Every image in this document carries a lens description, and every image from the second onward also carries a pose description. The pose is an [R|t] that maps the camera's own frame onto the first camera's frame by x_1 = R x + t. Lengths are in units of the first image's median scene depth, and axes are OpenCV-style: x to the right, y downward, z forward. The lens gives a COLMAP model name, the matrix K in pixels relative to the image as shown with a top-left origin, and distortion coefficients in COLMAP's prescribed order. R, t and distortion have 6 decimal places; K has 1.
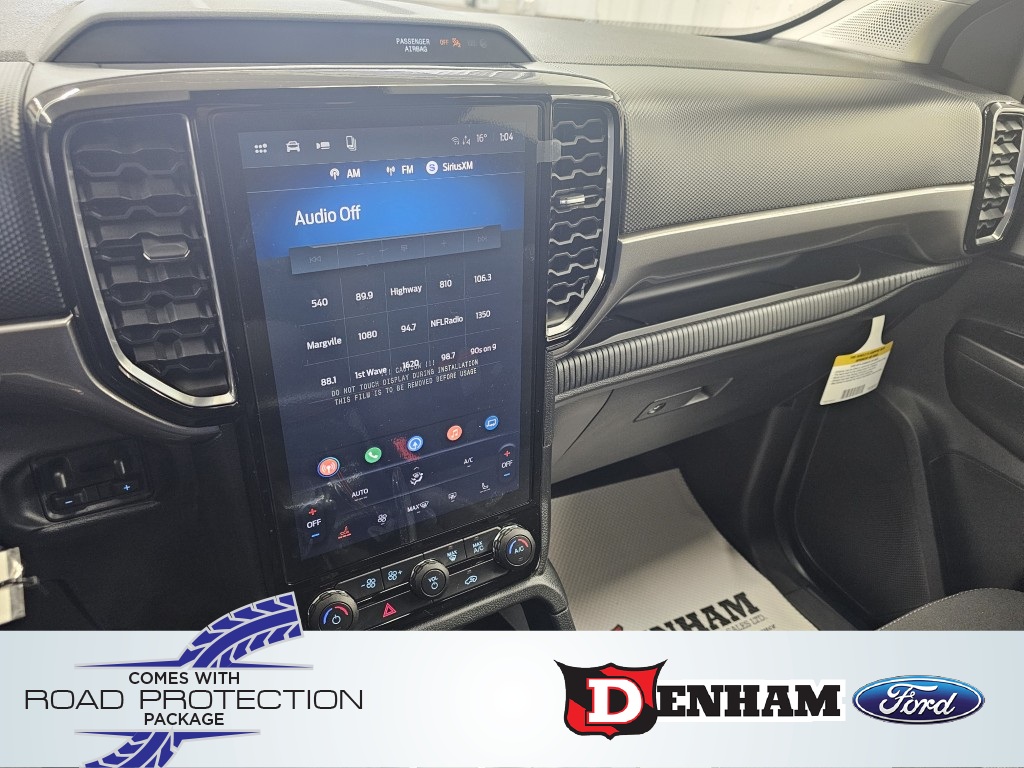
lens RADIAL K [[701.5, 0, 517.2], [0, 701.5, 385.1], [0, 0, 1]] dist [0.029028, -0.022535]
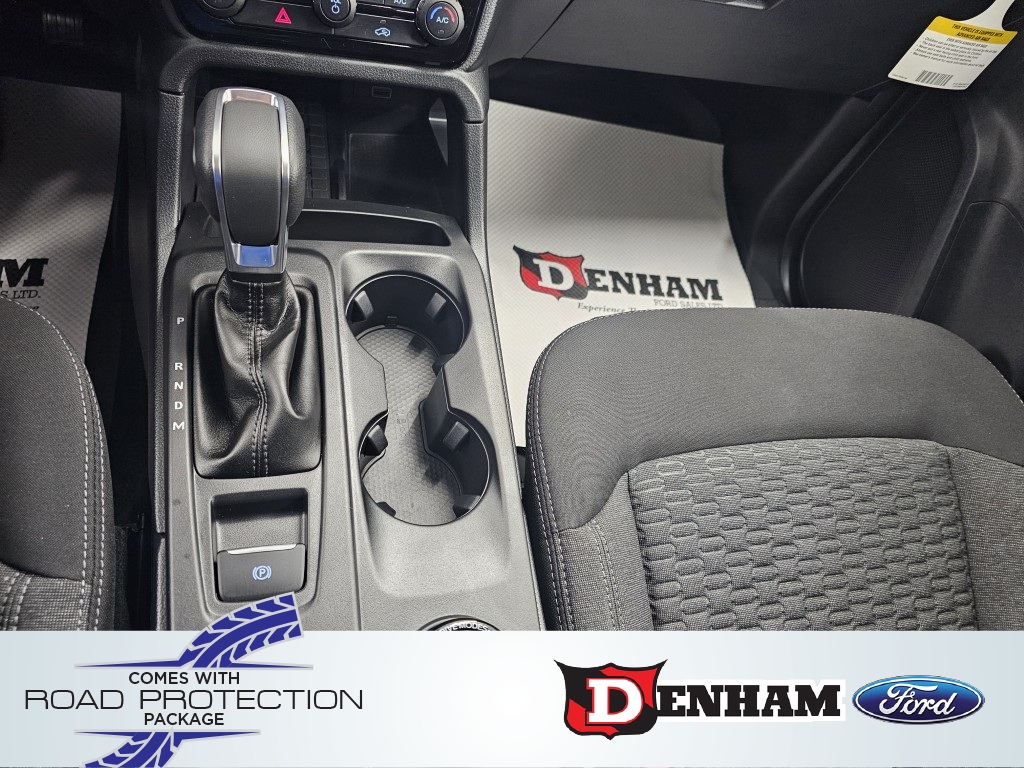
lens RADIAL K [[701.5, 0, 512.9], [0, 701.5, 387.6], [0, 0, 1]] dist [0.029028, -0.022535]
pose [[0.922716, 0.385057, -0.018042, 0.286798], [-0.341893, 0.839107, 0.423095, 0.220333], [0.178055, -0.384228, 0.905906, 0.021499]]
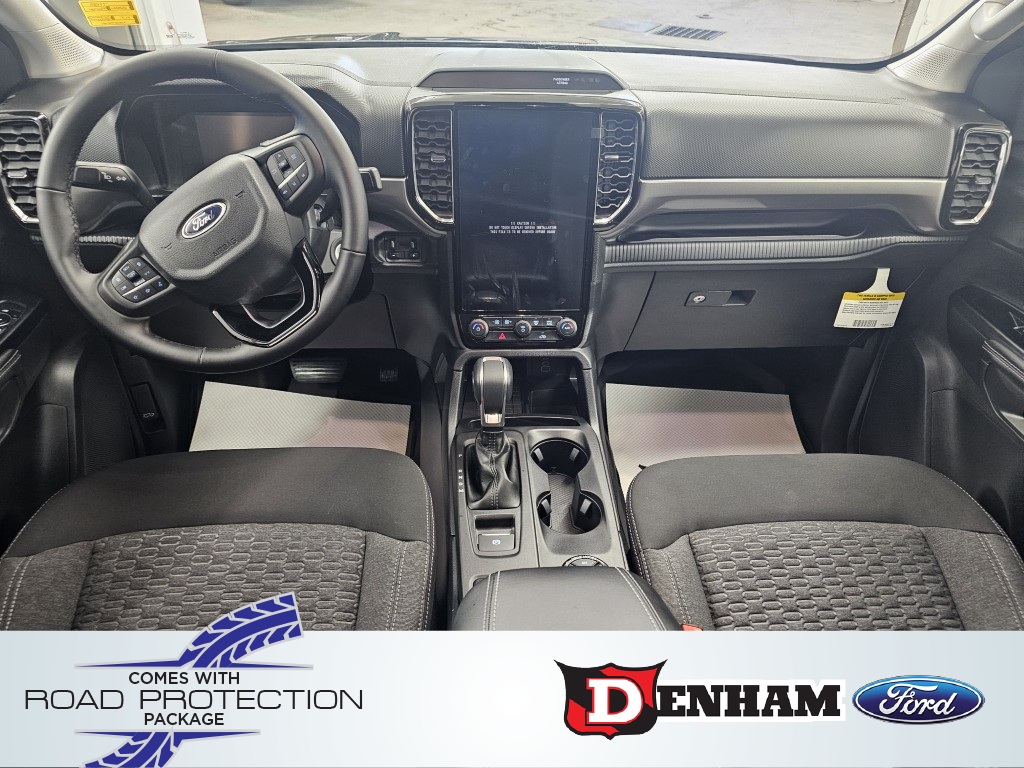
lens RADIAL K [[701.5, 0, 510.6], [0, 701.5, 400.7], [0, 0, 1]] dist [0.029028, -0.022535]
pose [[0.888421, 0.218309, -0.403793, 0.749751], [-0.202682, 0.975835, 0.081643, 0.314890], [0.411859, 0.009308, 0.911200, -0.972019]]
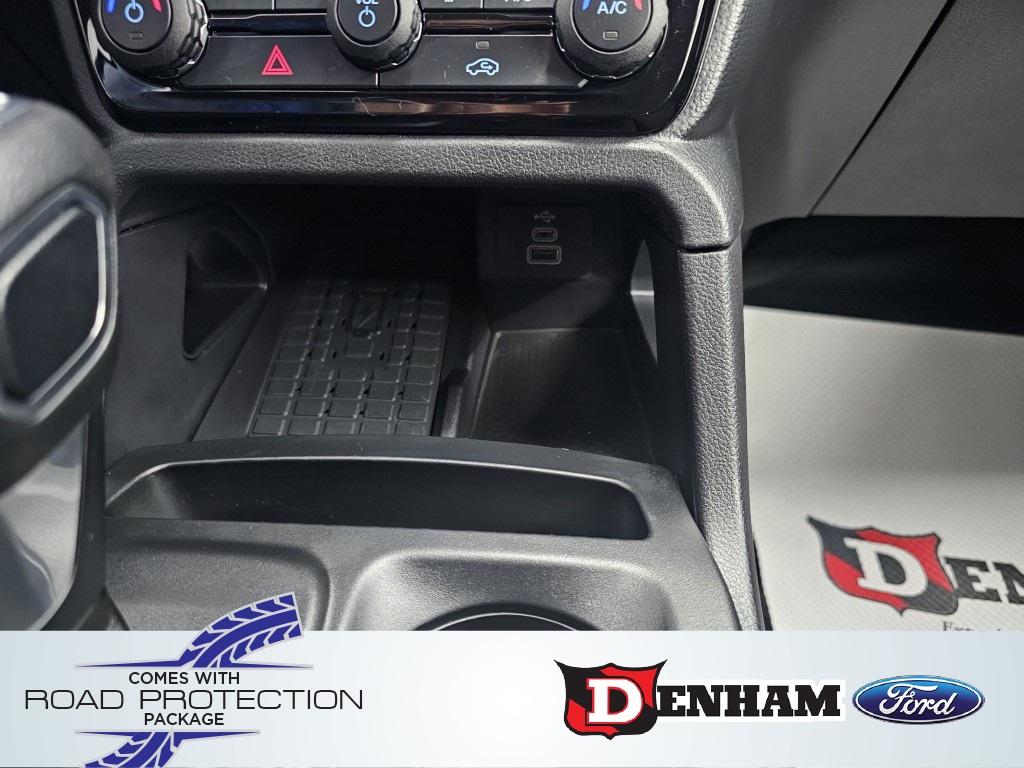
lens RADIAL K [[701.5, 0, 513.3], [0, 701.5, 391.4], [0, 0, 1]] dist [0.029028, -0.022535]
pose [[0.819967, 0.307624, -0.482723, 0.207294], [-0.230256, 0.949339, 0.213864, 0.366818], [0.524058, -0.064211, 0.849259, 0.652291]]
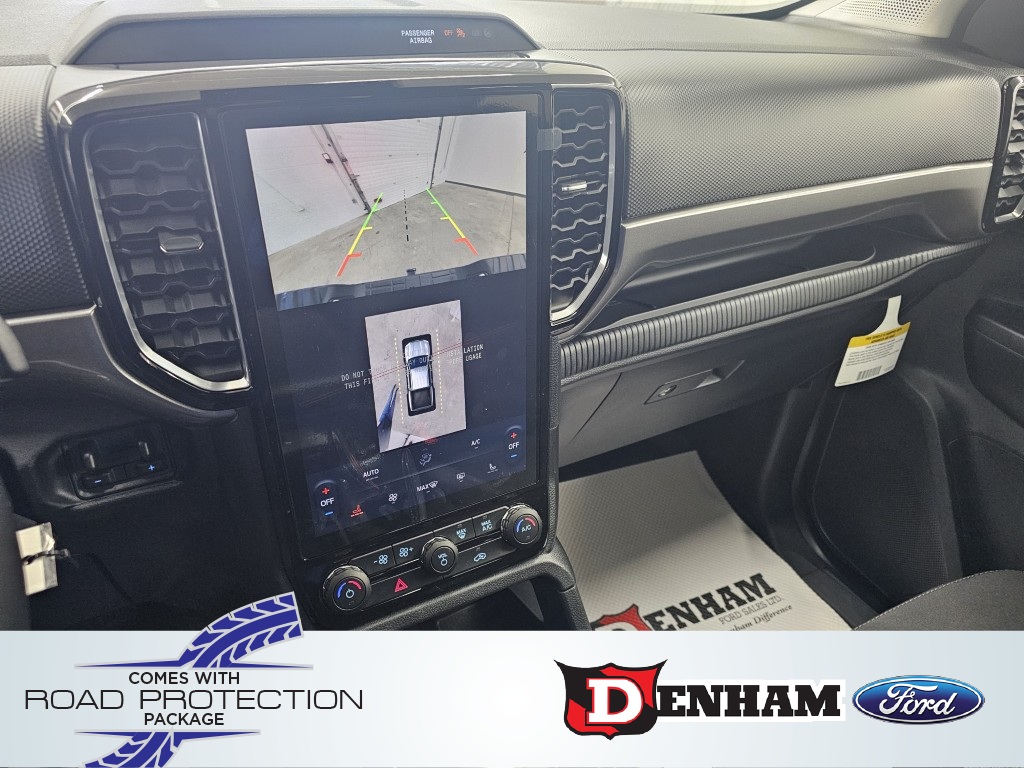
lens RADIAL K [[701.5, 0, 512.7], [0, 701.5, 385.0], [0, 0, 1]] dist [0.029028, -0.022535]
pose [[0.999071, -0.004974, -0.042797, 0.028164], [0.005990, 0.999703, 0.023625, -0.000557], [0.042667, -0.023859, 0.998804, -0.025370]]
